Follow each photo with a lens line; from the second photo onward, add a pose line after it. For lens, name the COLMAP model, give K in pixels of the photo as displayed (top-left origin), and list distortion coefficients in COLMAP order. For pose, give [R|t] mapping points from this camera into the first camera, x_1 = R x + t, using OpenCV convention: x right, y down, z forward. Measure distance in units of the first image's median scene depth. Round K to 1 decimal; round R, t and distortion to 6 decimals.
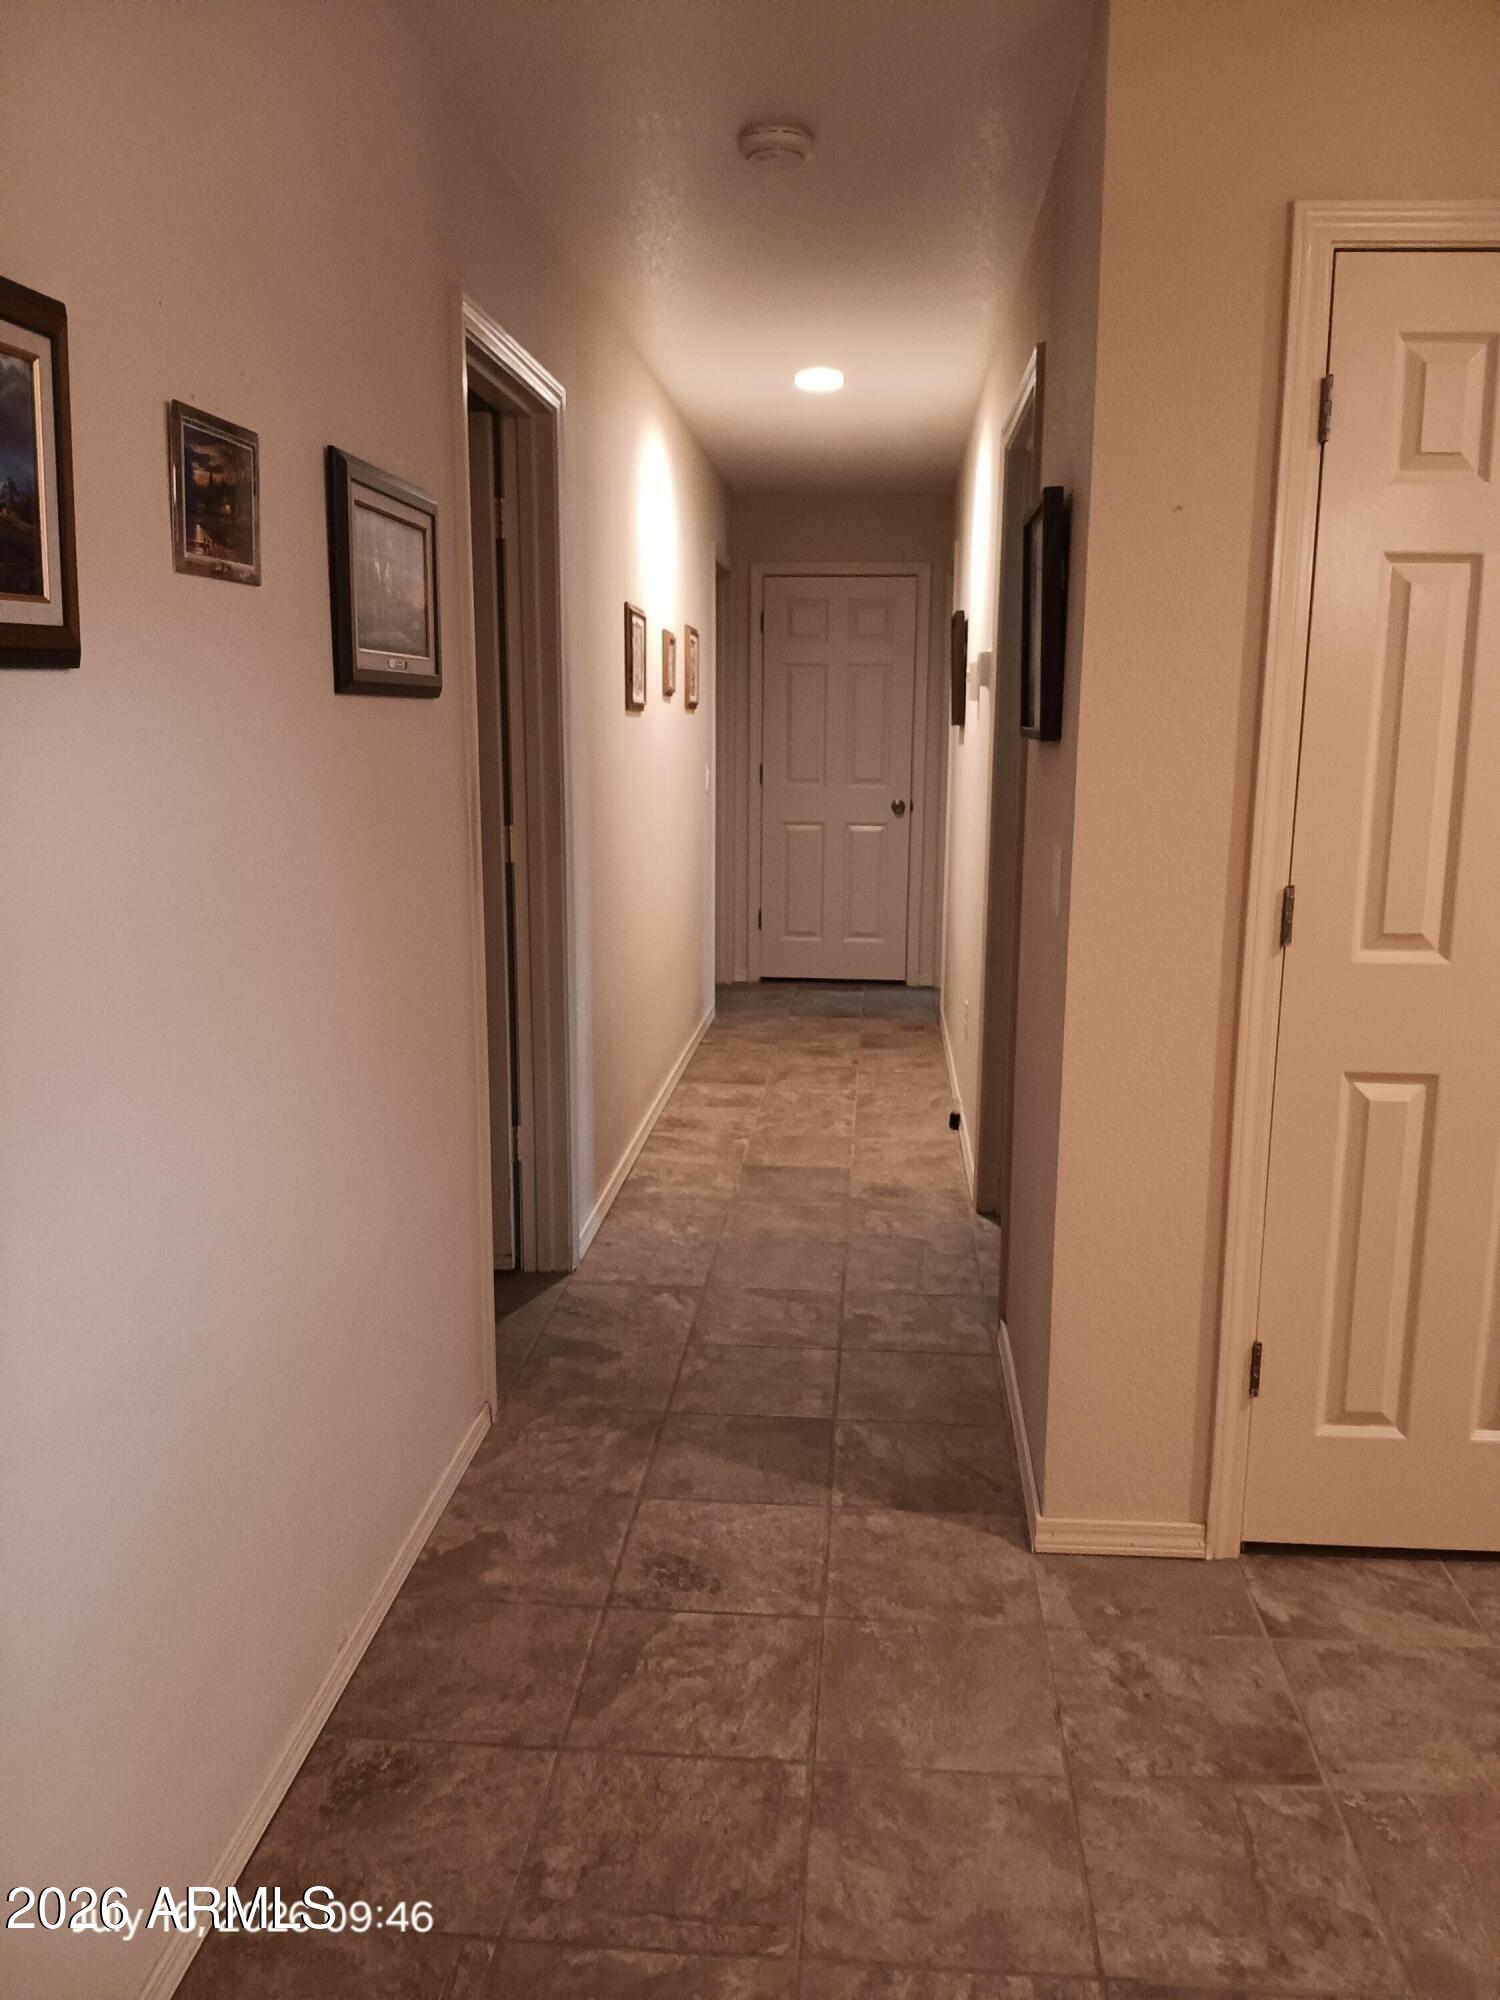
lens RADIAL K [[1523.2, 0, 756.3], [0, 1523.2, 992.5], [0, 0, 1]] dist [0.112904, -0.278830]
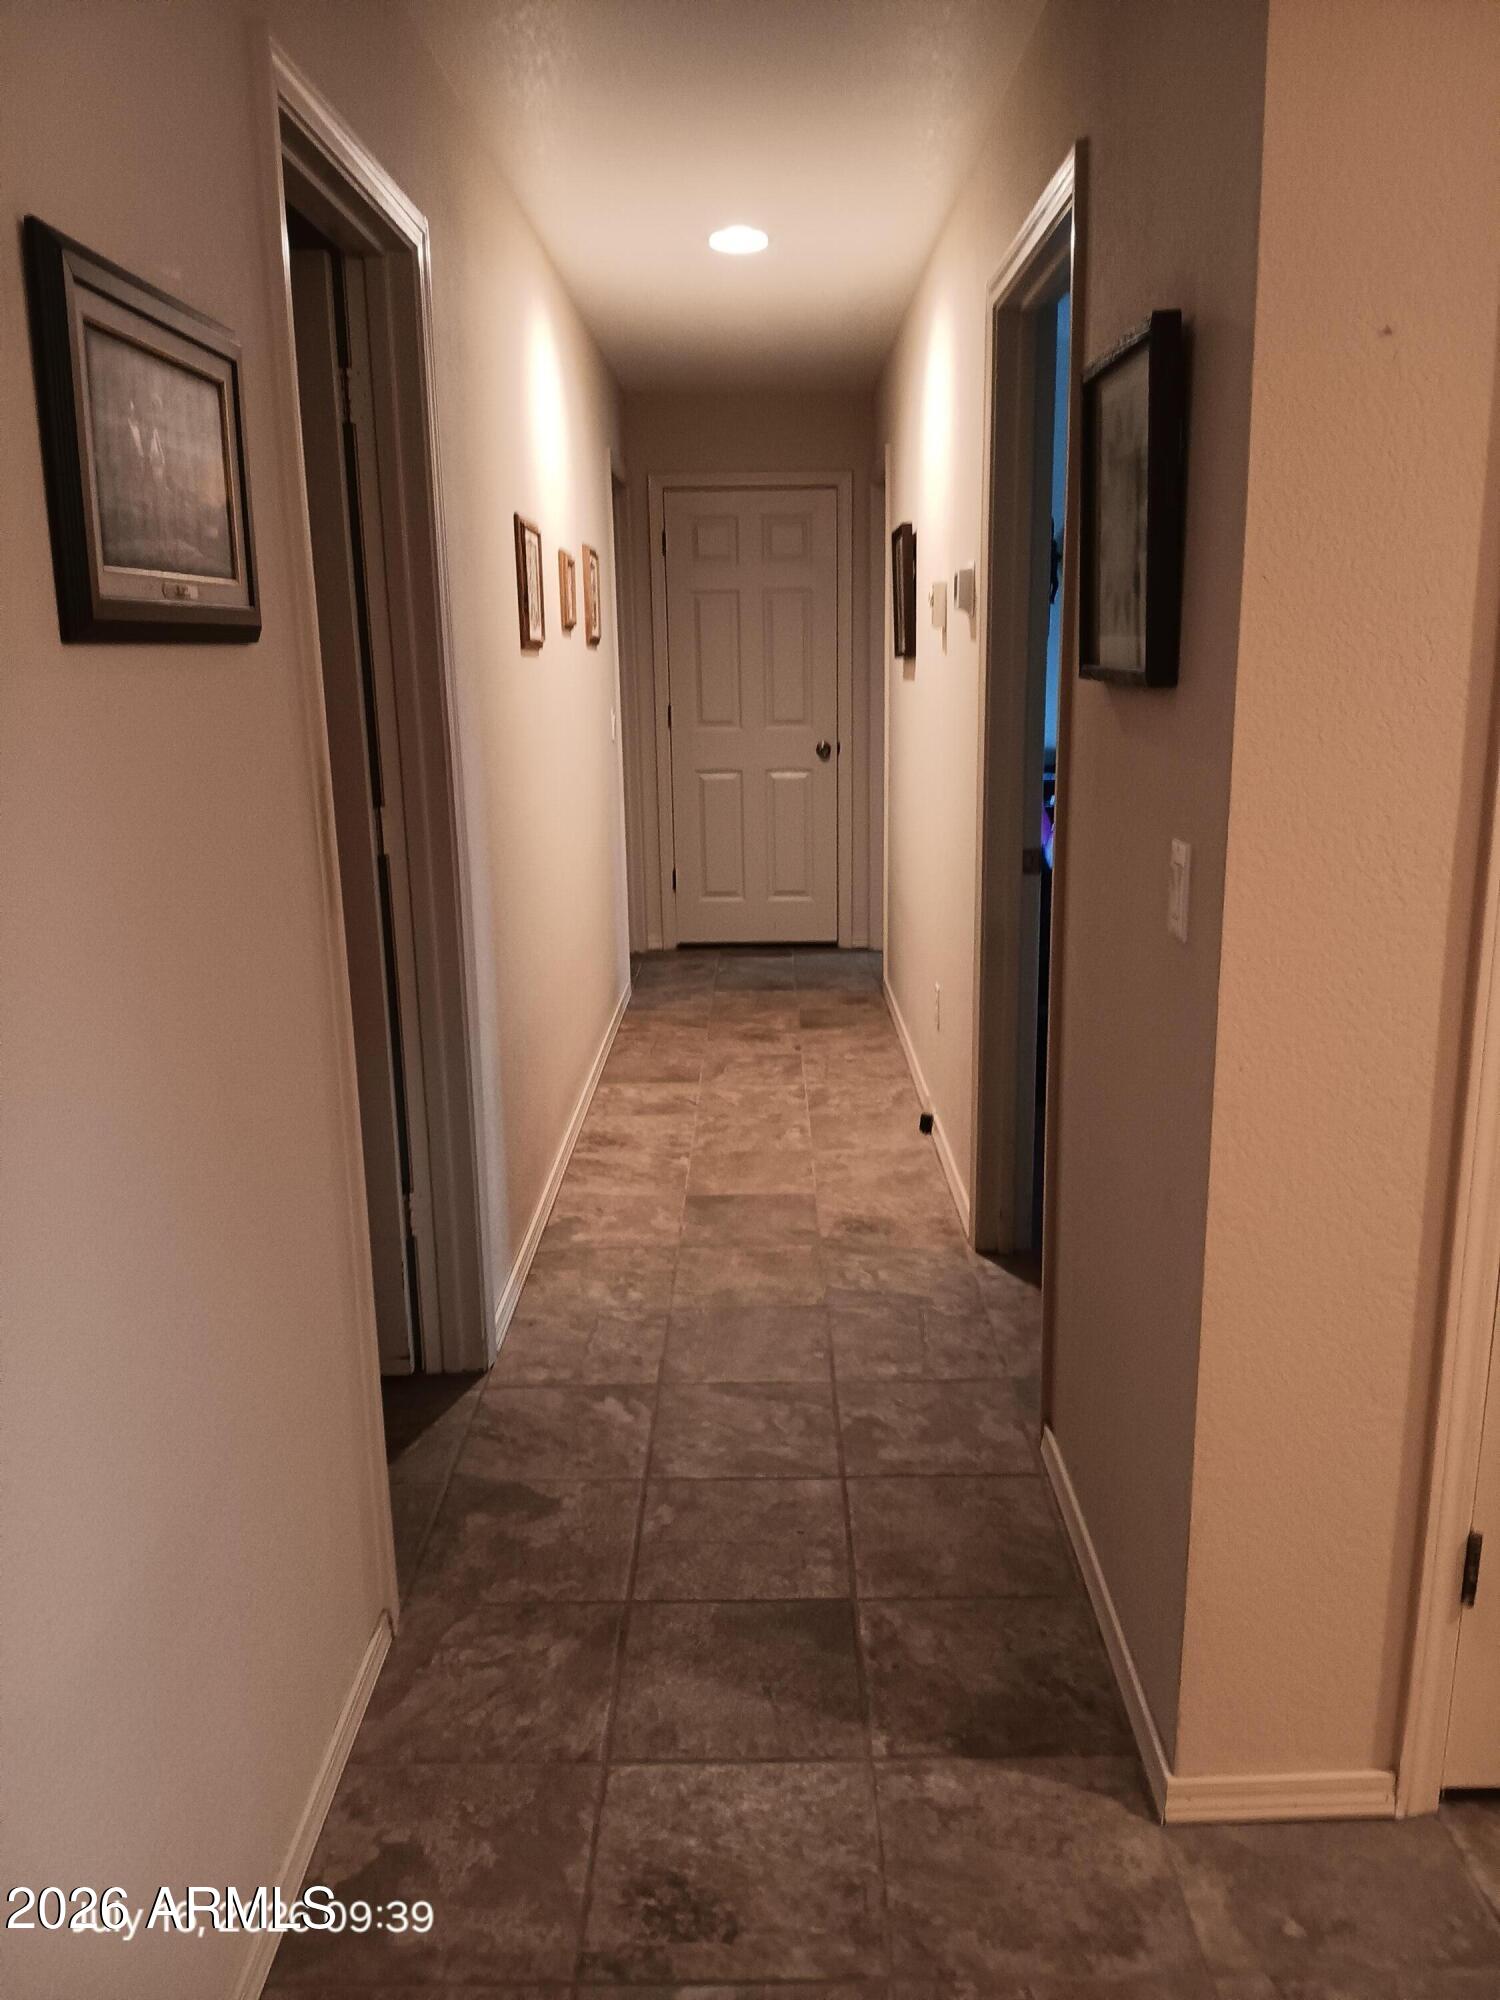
lens RADIAL K [[1495.8, 0, 763.8], [0, 1495.8, 1001.1], [0, 0, 1]] dist [0.099006, -0.222541]
pose [[0.996313, -0.038972, 0.076435, -0.034494], [0.034835, 0.997893, 0.054733, -0.050818], [-0.078407, -0.051869, 0.995571, 0.251142]]
